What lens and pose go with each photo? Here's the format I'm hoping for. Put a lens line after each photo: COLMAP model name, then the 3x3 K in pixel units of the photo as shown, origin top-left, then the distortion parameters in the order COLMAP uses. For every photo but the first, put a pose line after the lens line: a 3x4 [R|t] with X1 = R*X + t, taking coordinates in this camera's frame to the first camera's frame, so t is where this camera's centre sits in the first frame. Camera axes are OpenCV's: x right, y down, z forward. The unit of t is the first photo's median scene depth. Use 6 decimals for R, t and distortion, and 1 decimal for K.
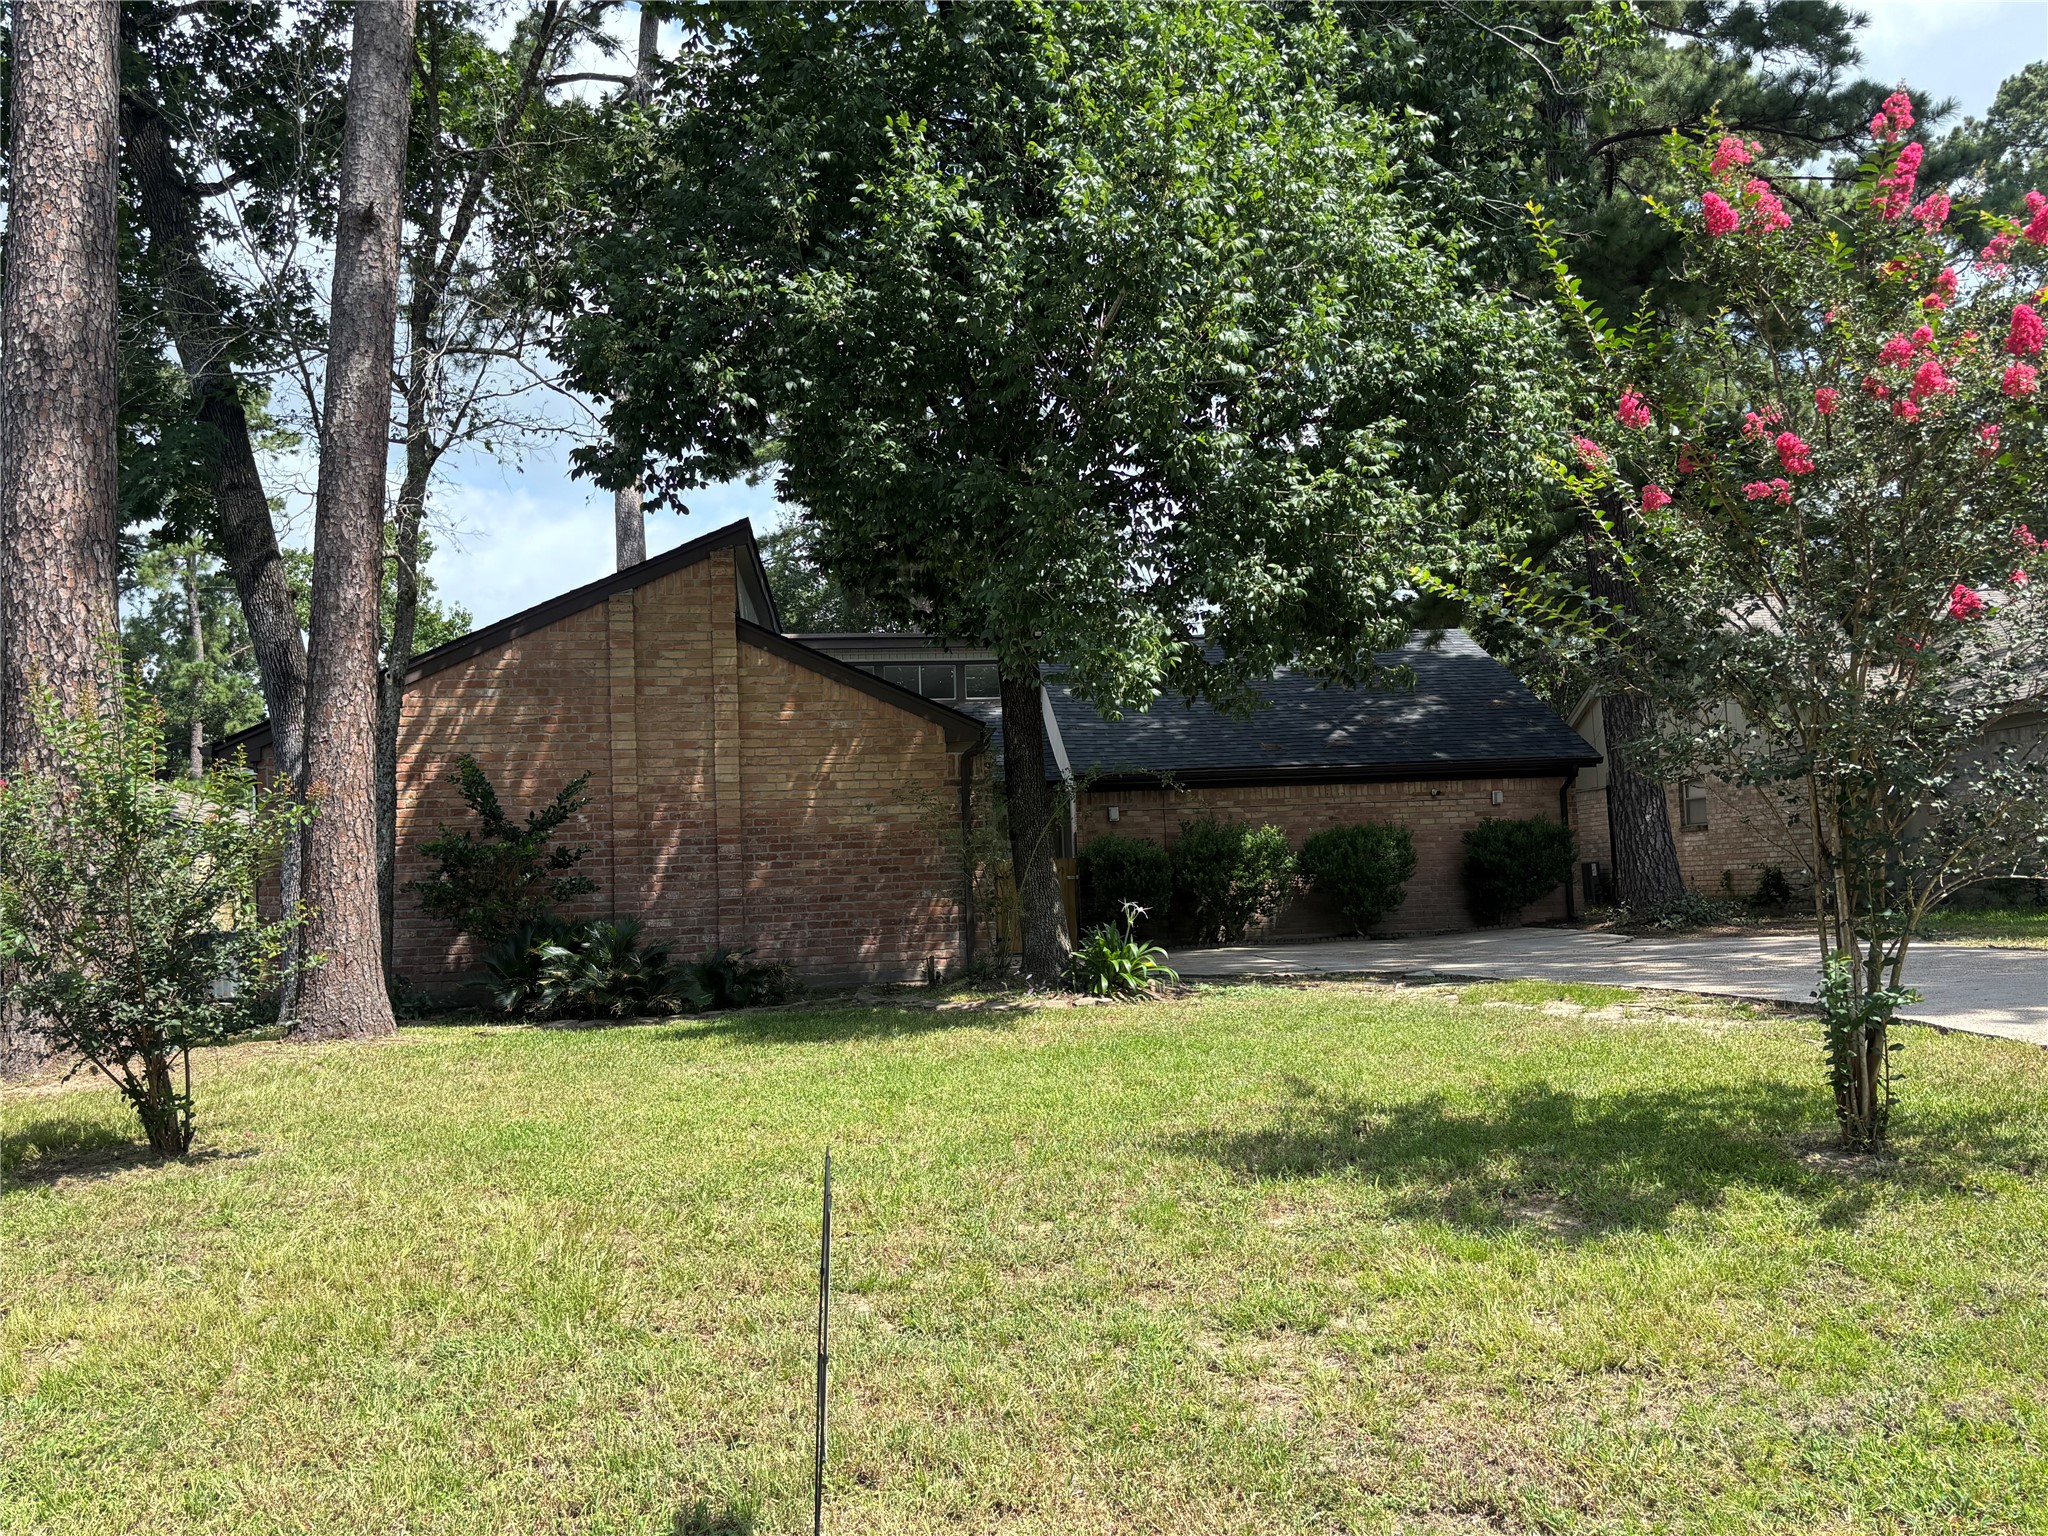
lens RADIAL K [[1605.1, 0, 1025.3], [0, 1605.1, 769.1], [0, 0, 1]] dist [0.016991, 0.002848]
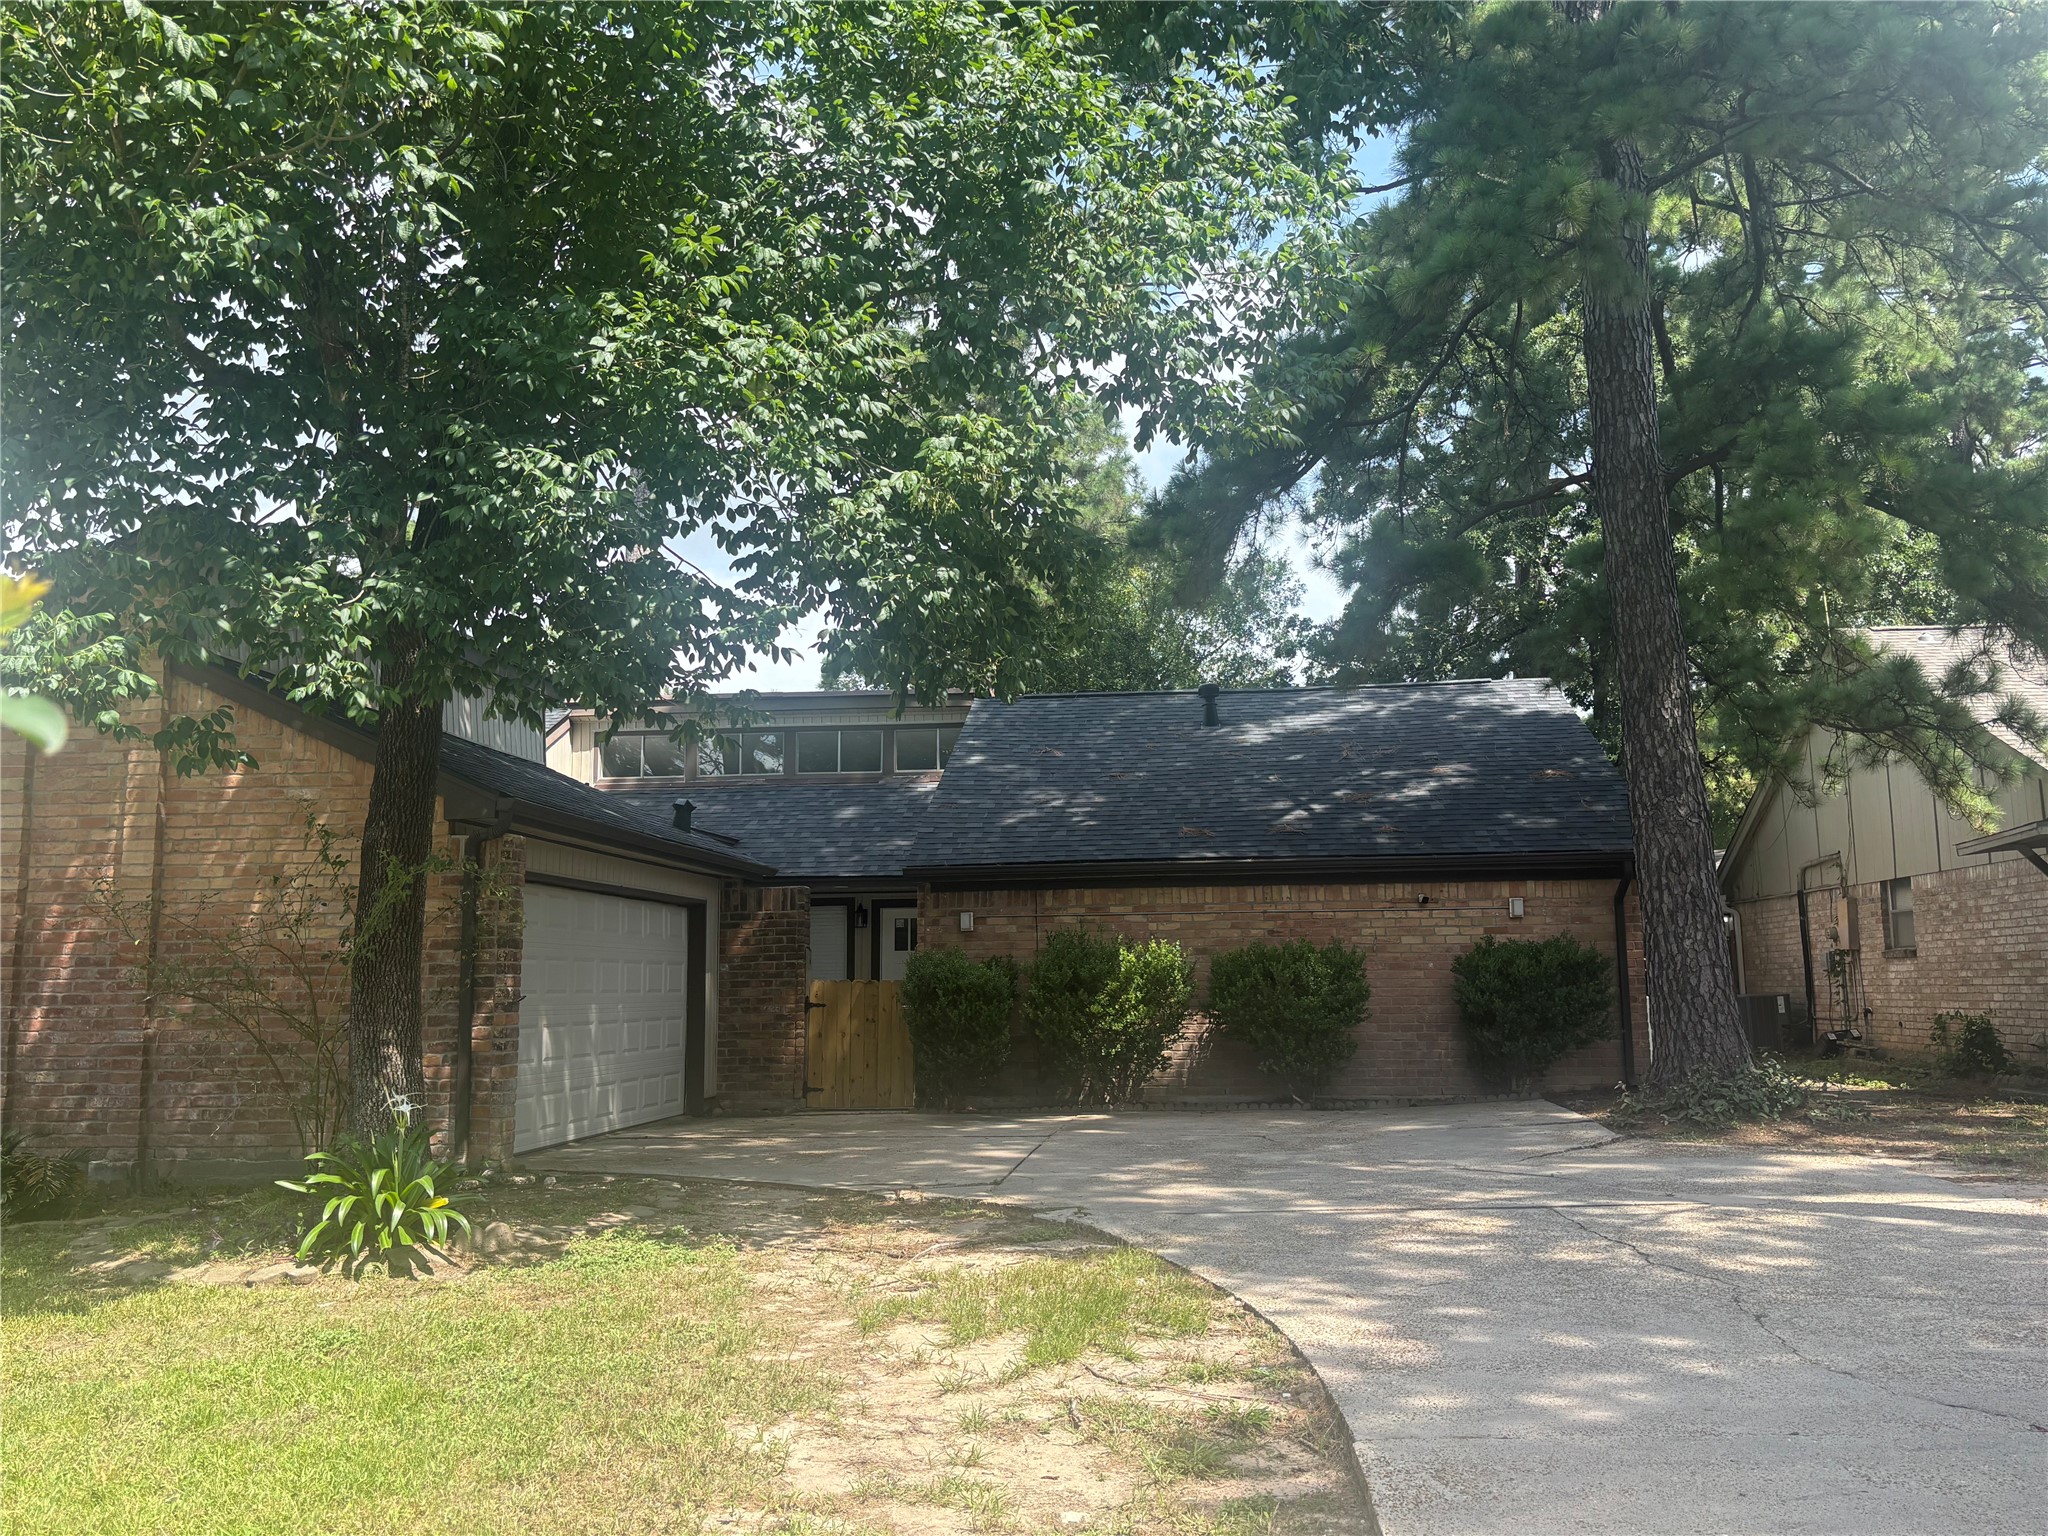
lens RADIAL K [[1605.1, 0, 1022.6], [0, 1605.1, 765.2], [0, 0, 1]] dist [0.016991, 0.002848]
pose [[0.977901, -0.001293, -0.209063, 0.231994], [-0.010239, 0.998485, -0.054067, -0.004218], [0.208816, 0.055013, 0.976406, 0.271959]]
